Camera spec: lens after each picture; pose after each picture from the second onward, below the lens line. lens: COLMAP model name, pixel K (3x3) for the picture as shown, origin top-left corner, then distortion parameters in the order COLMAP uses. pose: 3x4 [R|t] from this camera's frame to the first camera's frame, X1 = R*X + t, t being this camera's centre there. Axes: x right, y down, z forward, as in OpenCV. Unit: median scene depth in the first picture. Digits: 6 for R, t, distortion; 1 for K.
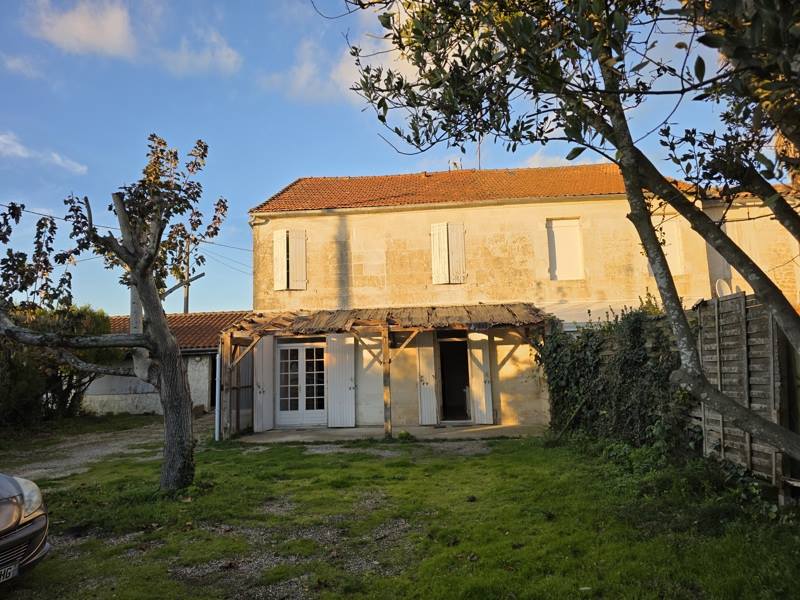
lens RADIAL K [[534.8, 0, 375.6], [0, 534.8, 302.6], [0, 0, 1]] dist [-0.003622, -0.004915]
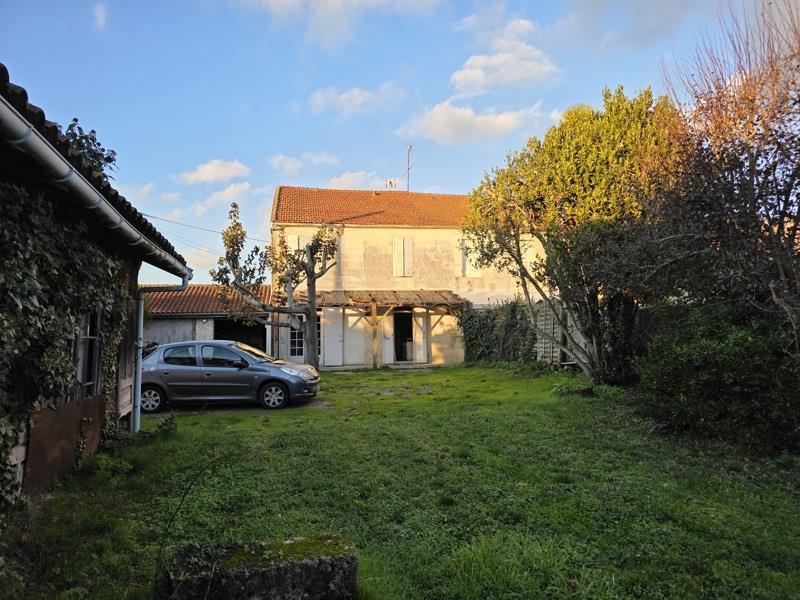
lens RADIAL K [[534.8, 0, 400.5], [0, 534.8, 298.0], [0, 0, 1]] dist [-0.003622, -0.004915]
pose [[0.961481, 0.027962, 0.273445, -0.317048], [-0.041881, 0.998100, 0.045198, -0.044884], [-0.271661, -0.054909, 0.960825, -0.555472]]
